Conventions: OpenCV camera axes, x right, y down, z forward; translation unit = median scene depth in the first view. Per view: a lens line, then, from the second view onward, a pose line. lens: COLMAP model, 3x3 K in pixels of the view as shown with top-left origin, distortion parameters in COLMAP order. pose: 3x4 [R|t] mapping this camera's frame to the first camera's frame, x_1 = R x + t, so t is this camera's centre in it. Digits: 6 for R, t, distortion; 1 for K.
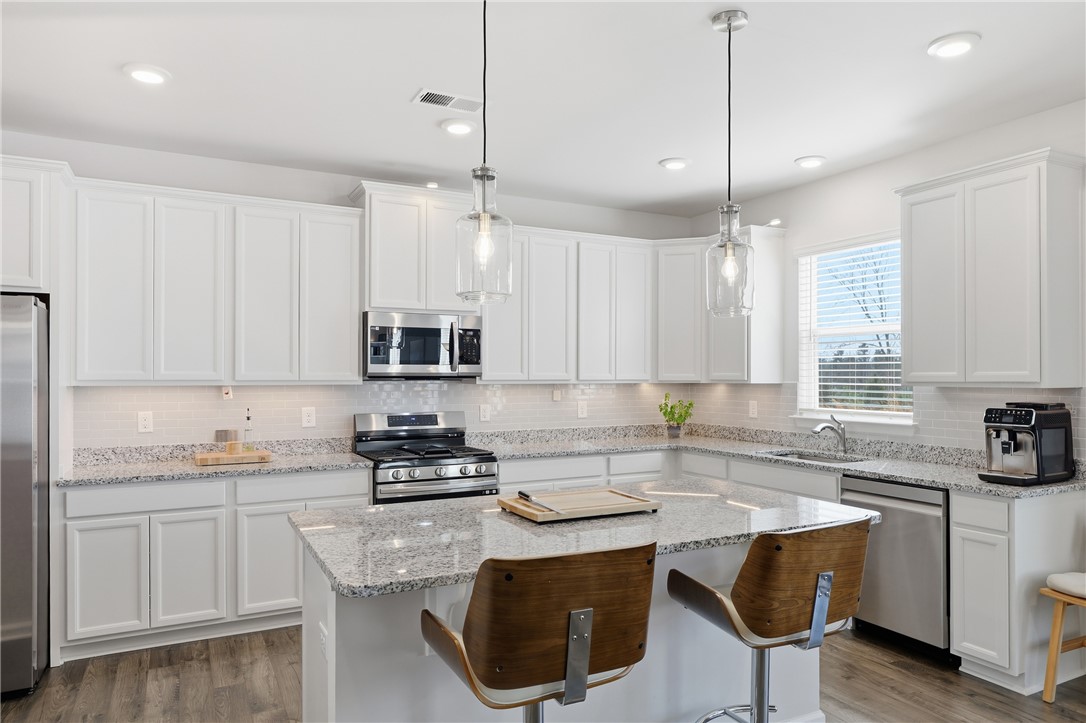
lens RADIAL K [[744.2, 0, 543.0], [0, 744.2, 361.5], [0, 0, 1]] dist [0.002585, 0.000572]
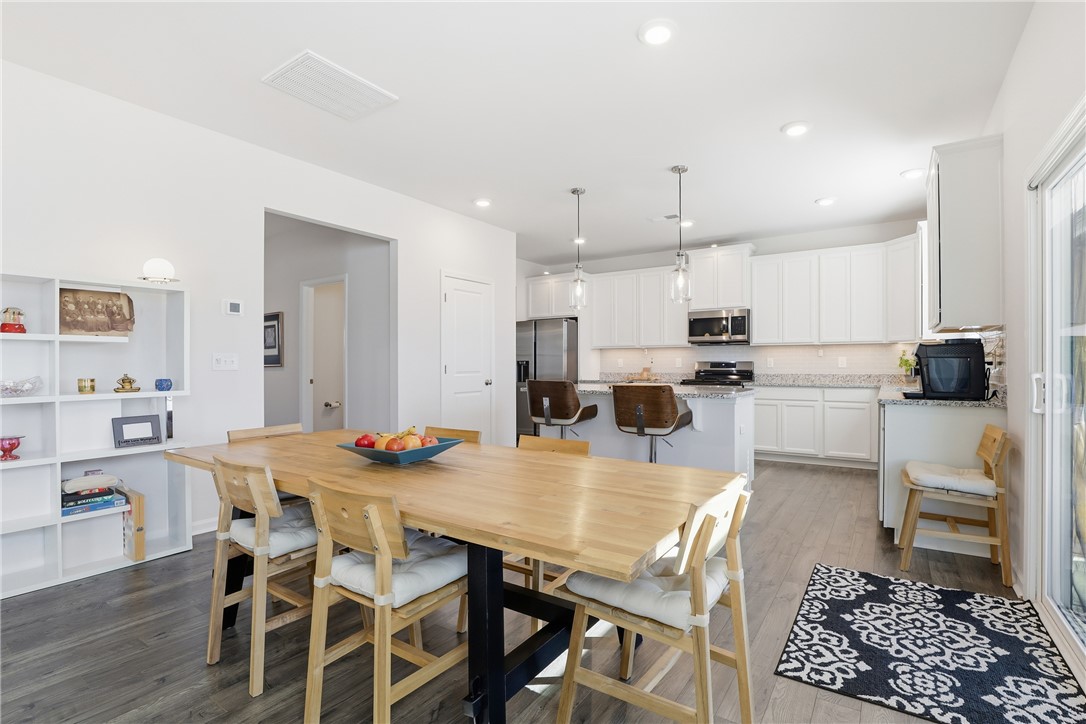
lens RADIAL K [[516.0, 0, 543.0], [0, 516.0, 362.0], [0, 0, 1]] dist [-0.000872, -0.000166]
pose [[0.449923, -0.001750, -0.893066, 0.883413], [0.013651, 0.999895, 0.004918, 0.061961], [0.892963, -0.014404, 0.449899, -0.032414]]
